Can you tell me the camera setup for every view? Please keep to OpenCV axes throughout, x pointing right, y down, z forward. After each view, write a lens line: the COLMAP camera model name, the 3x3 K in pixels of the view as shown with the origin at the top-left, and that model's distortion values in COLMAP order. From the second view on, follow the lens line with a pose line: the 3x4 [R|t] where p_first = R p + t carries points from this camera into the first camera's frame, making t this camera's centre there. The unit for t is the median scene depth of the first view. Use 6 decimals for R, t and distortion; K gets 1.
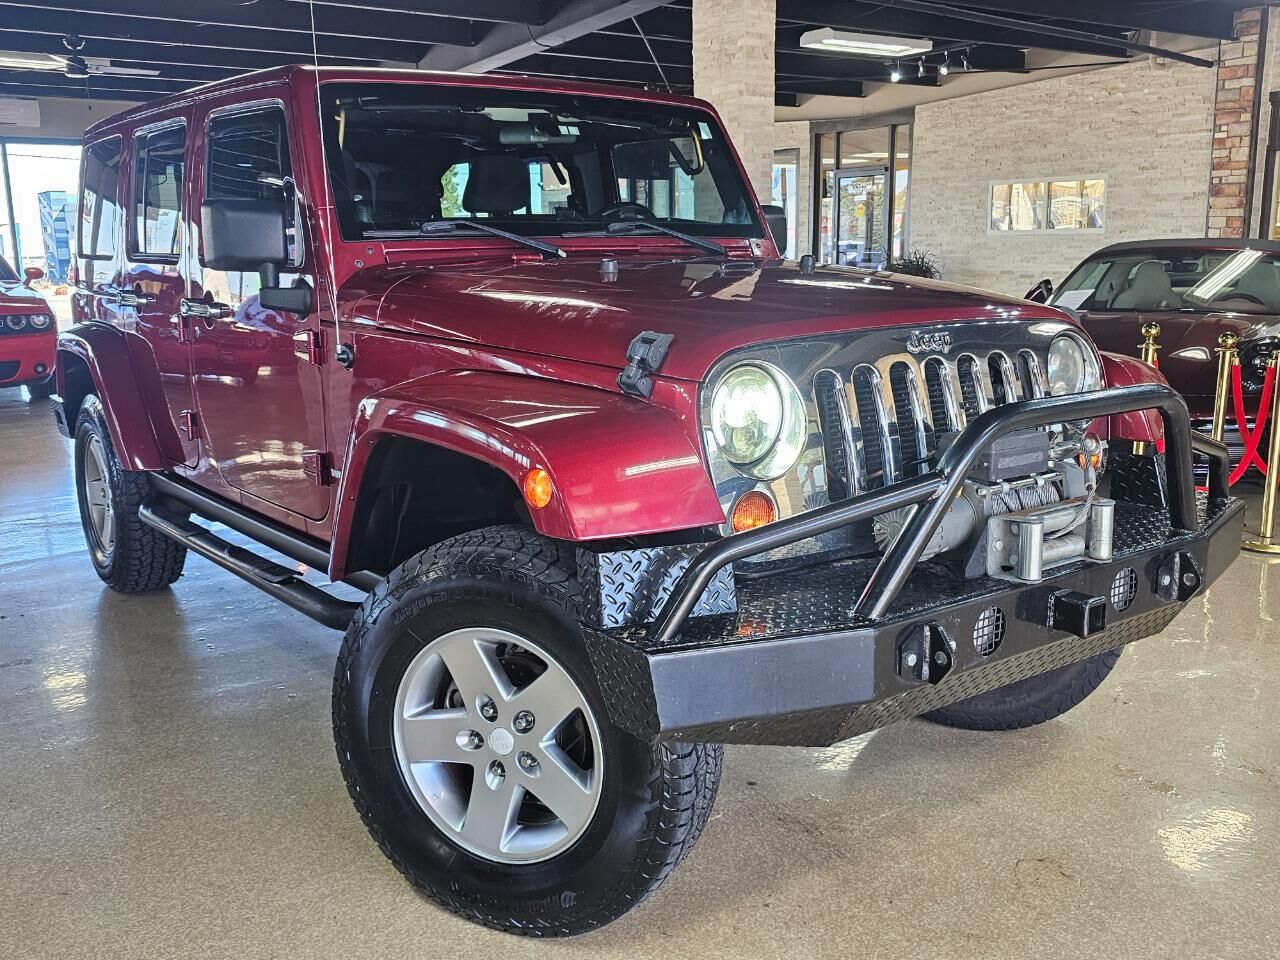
lens RADIAL K [[1267.7, 0, 631.8], [0, 1267.7, 480.5], [0, 0, 1]] dist [0.034649, 0.000000]
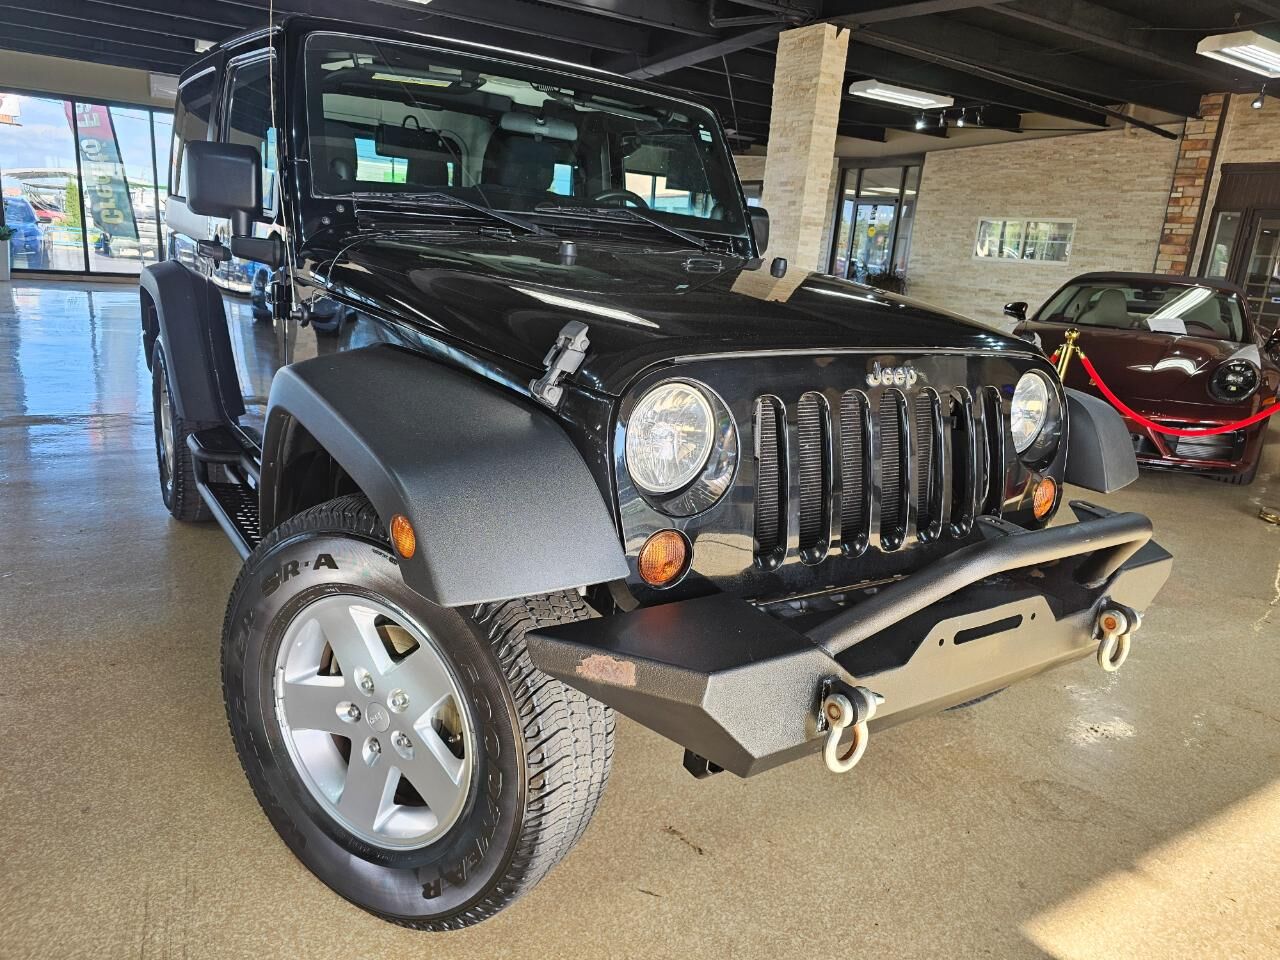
lens RADIAL K [[916.4, 0, 616.4], [0, 916.4, 482.1], [0, 0, 1]] dist [0.024469, -0.005572]
pose [[0.994580, 0.099526, -0.030081, -0.029679], [-0.097256, 0.992842, 0.069320, 0.000178], [0.036765, -0.066019, 0.997141, 0.055000]]
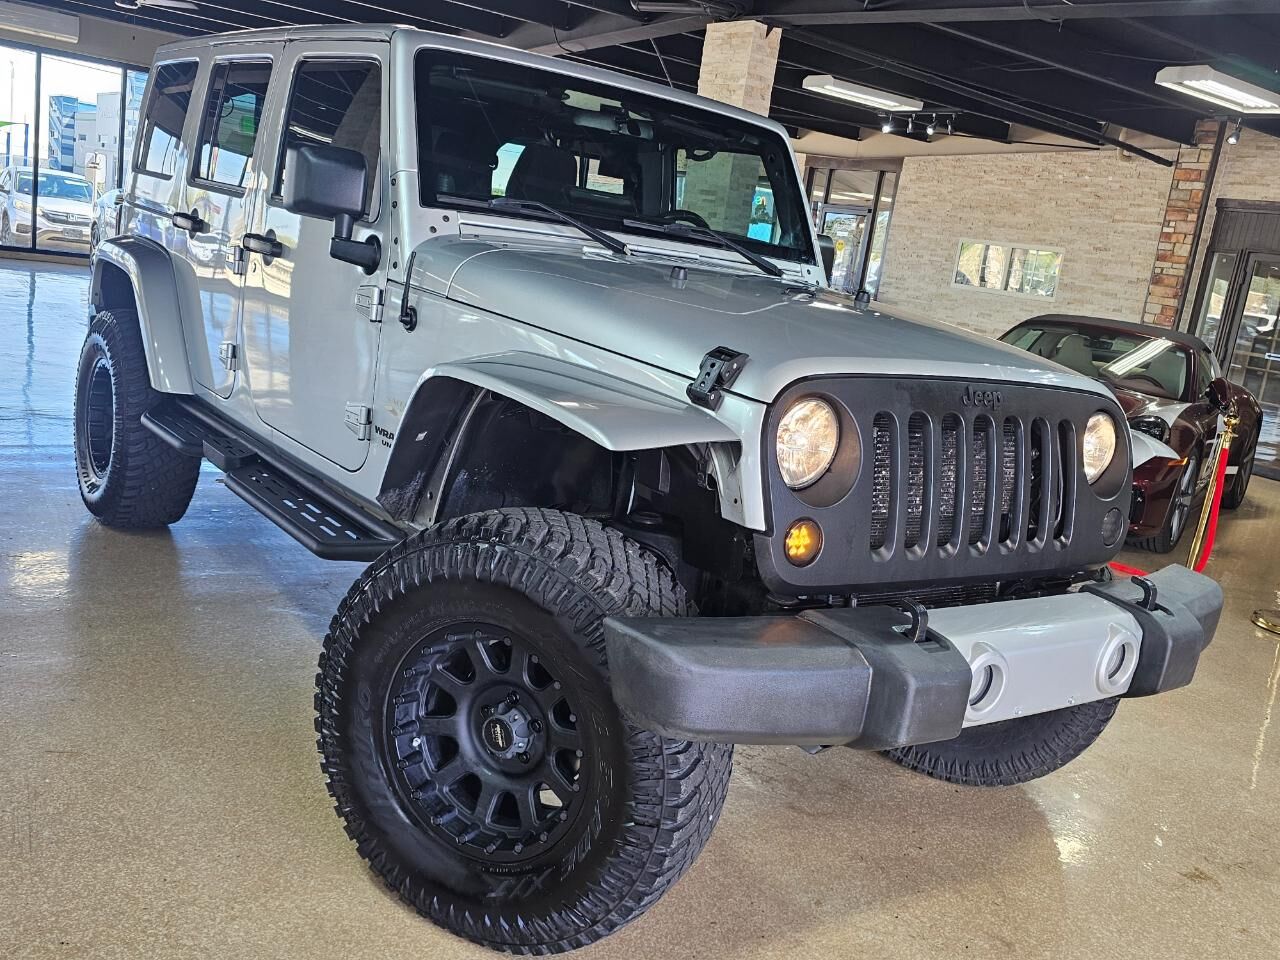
lens RADIAL K [[1267.7, 0, 642.1], [0, 1267.7, 490.1], [0, 0, 1]] dist [0.034649, 0.000000]
pose [[0.988286, 0.148235, 0.036287, 0.009176], [-0.148653, 0.988848, 0.009083, 0.006476], [-0.034536, -0.014371, 0.999300, -0.074679]]
